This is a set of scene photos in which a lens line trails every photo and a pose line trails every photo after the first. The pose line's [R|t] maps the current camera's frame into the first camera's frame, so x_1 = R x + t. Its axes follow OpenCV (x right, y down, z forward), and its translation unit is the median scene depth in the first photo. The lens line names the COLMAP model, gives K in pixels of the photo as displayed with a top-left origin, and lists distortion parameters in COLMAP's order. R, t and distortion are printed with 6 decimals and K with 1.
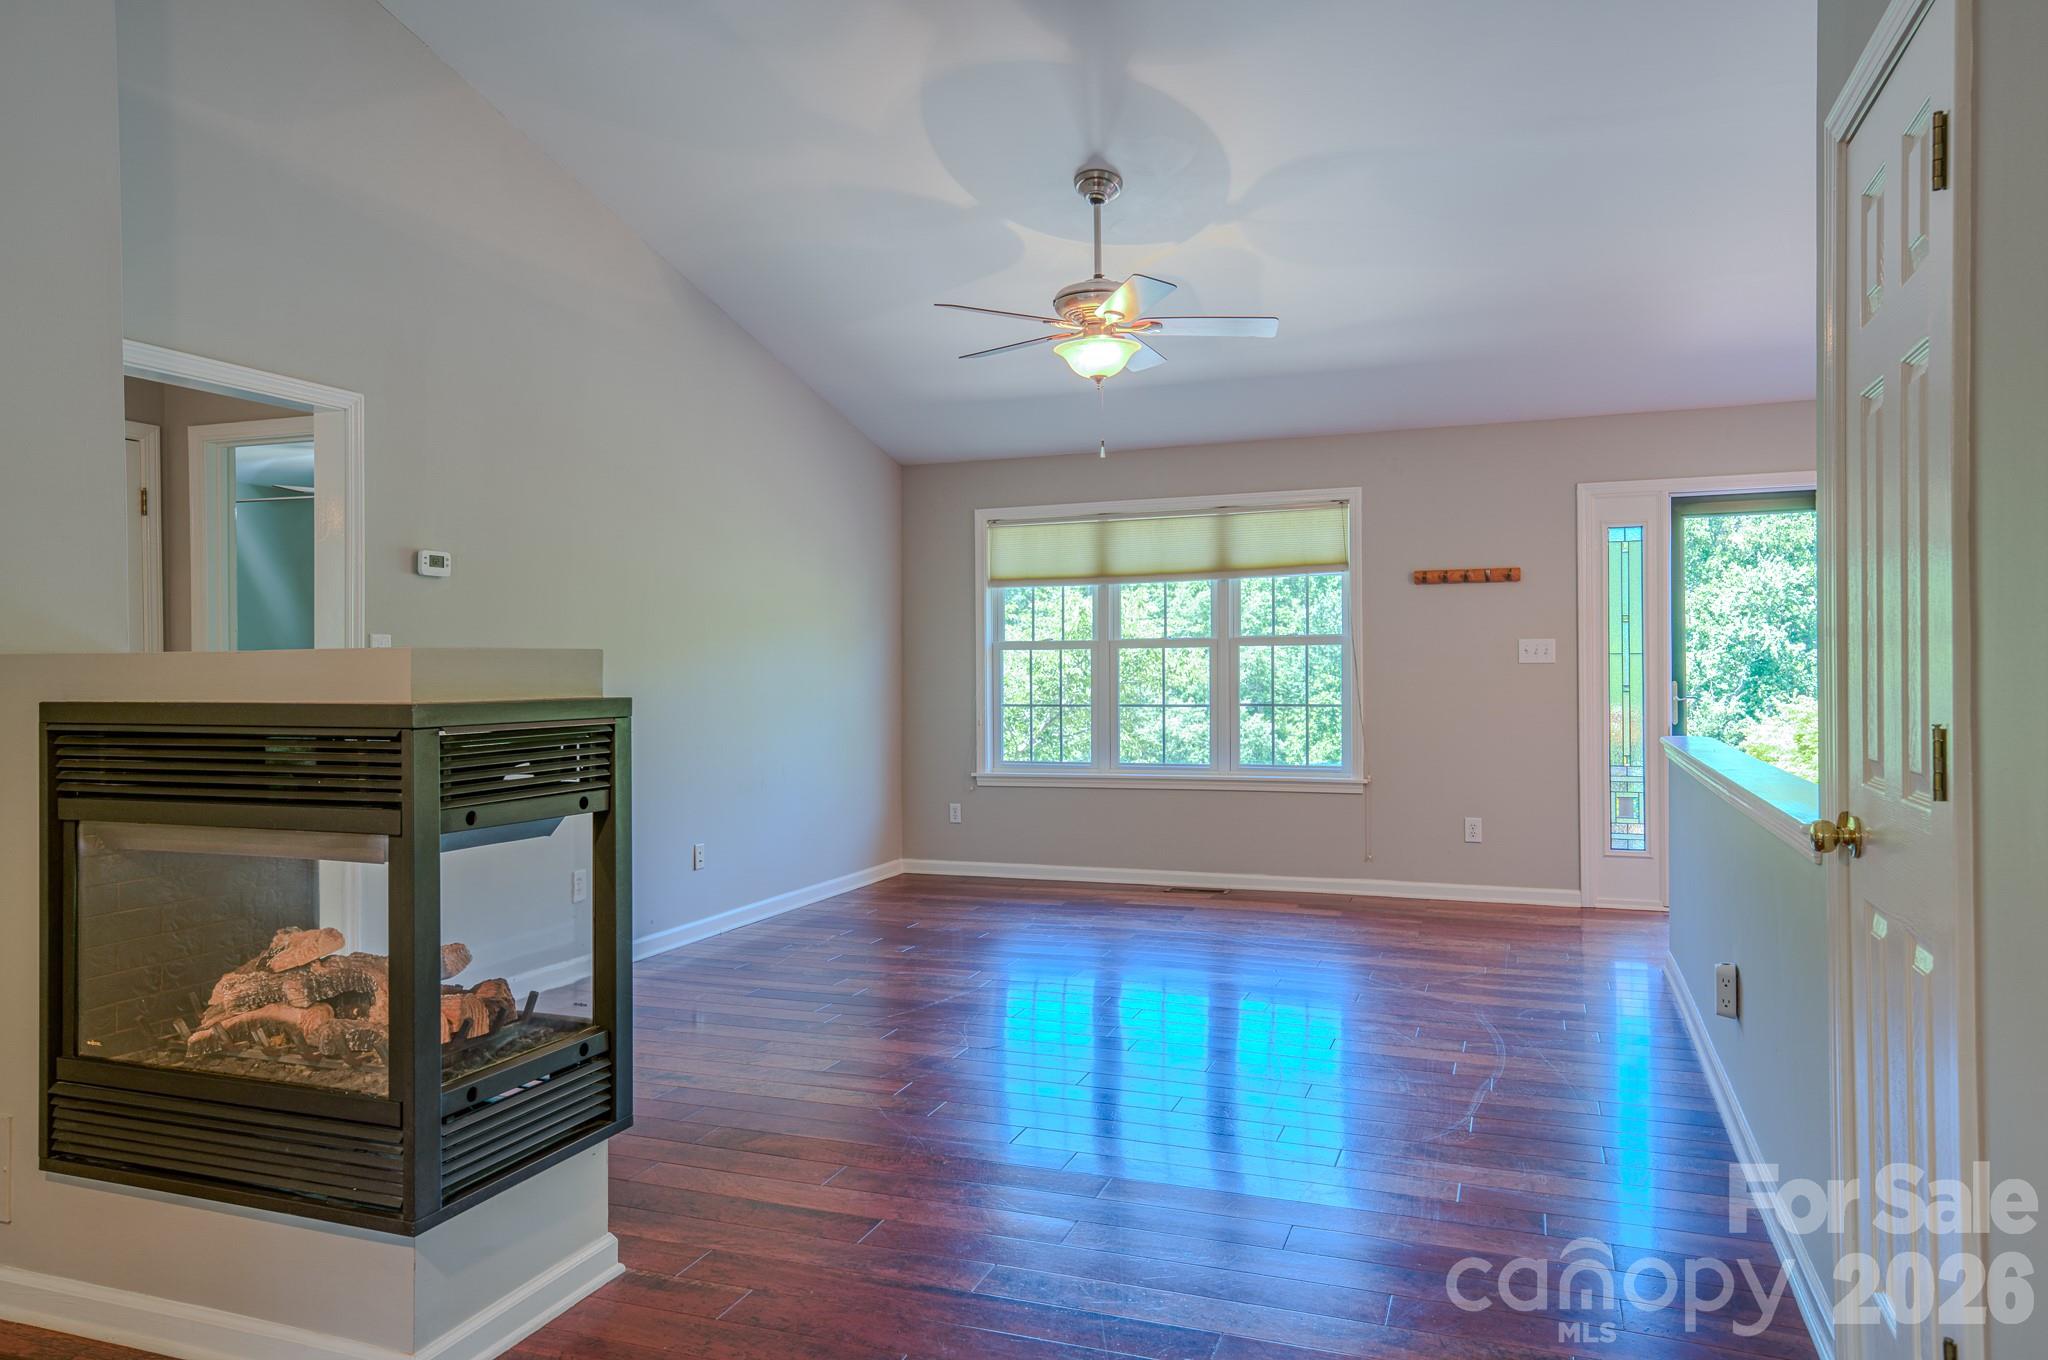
lens RADIAL K [[1320.1, 0, 1008.9], [0, 1320.1, 675.1], [0, 0, 1]] dist [0.025166, 0.001950]
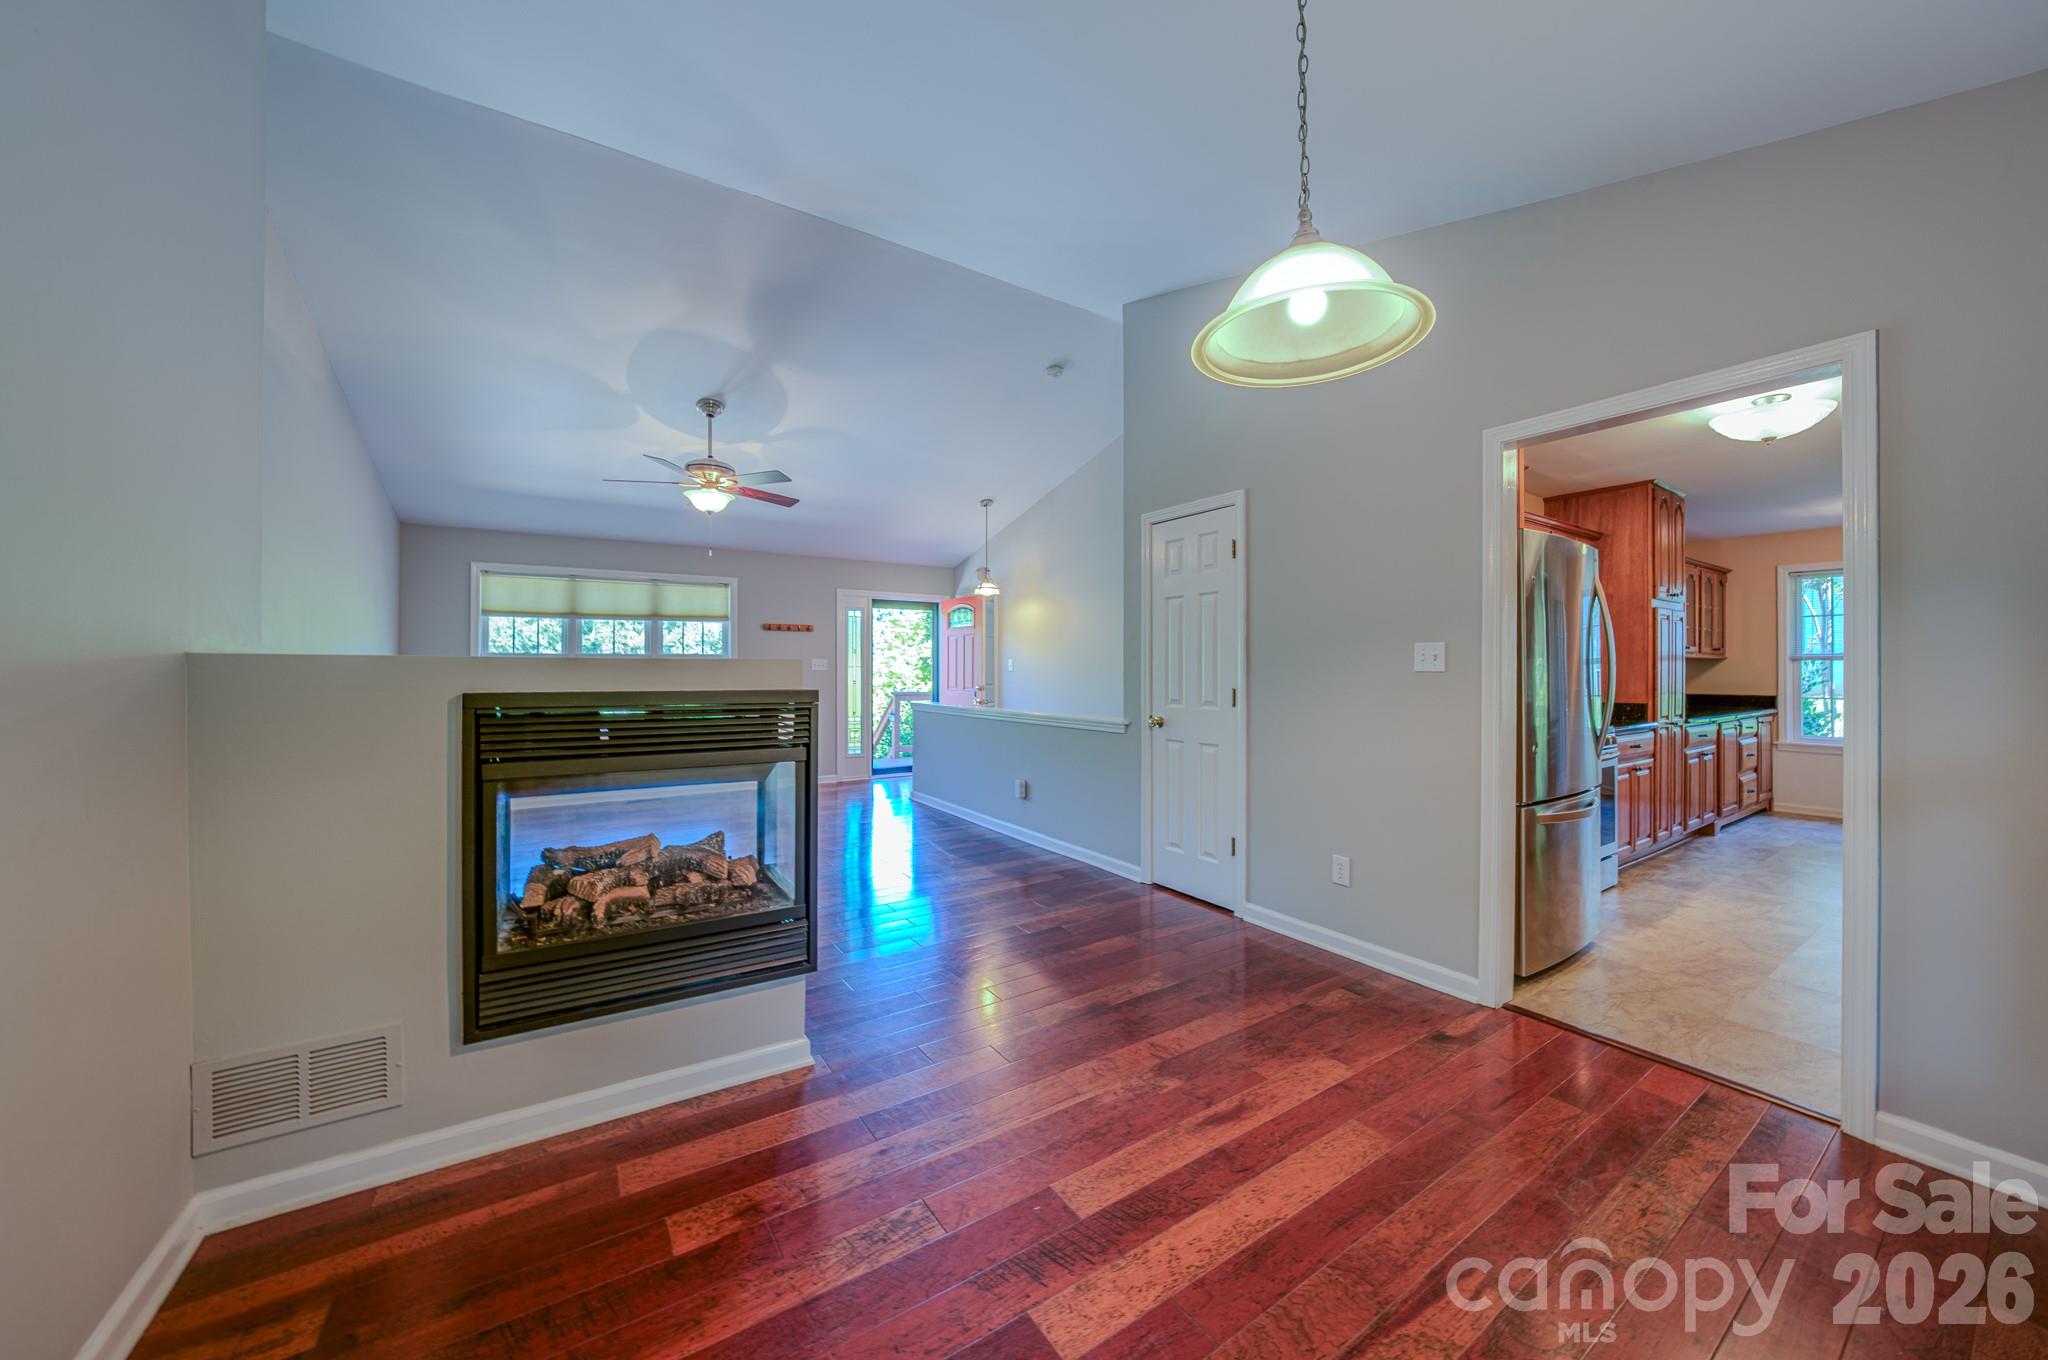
lens RADIAL K [[719.3, 0, 1028.6], [0, 719.3, 670.1], [0, 0, 1]] dist [-0.025894, 0.005568]
pose [[0.592690, 0.009402, 0.805376, -0.462074], [-0.002417, 0.999948, -0.009895, 0.001387], [-0.805427, 0.003918, 0.592681, 0.064571]]
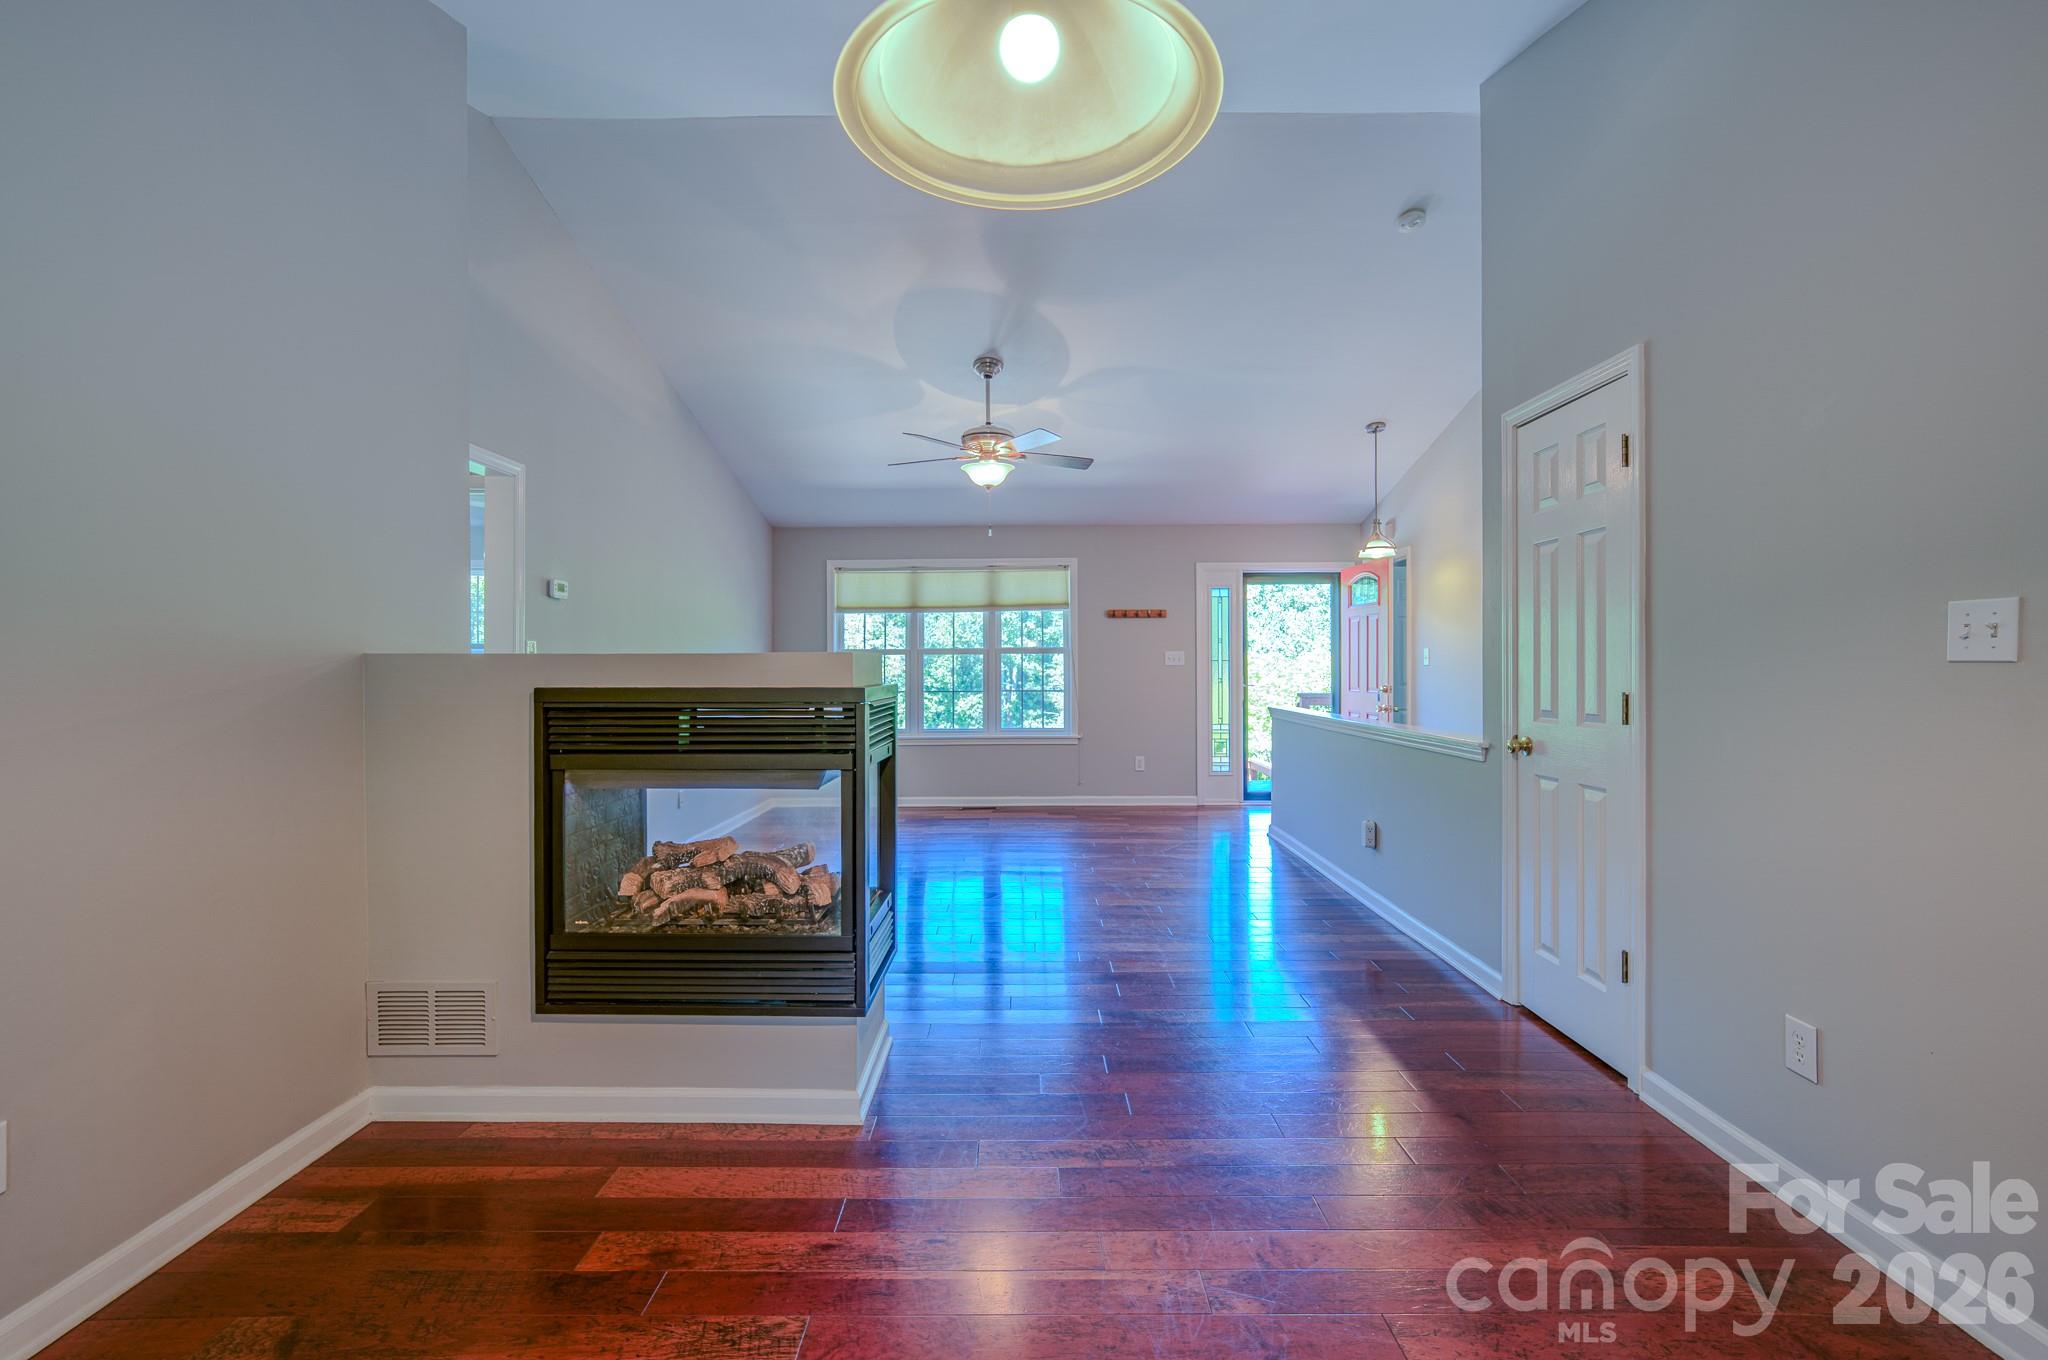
lens RADIAL K [[899.9, 0, 1017.8], [0, 899.9, 675.0], [0, 0, 1]] dist [-0.003194, -0.000292]
pose [[0.938402, 0.001585, 0.345542, -0.275784], [-0.002652, 0.999993, 0.002616, 0.001154], [-0.345535, -0.003371, 0.938400, -0.038284]]
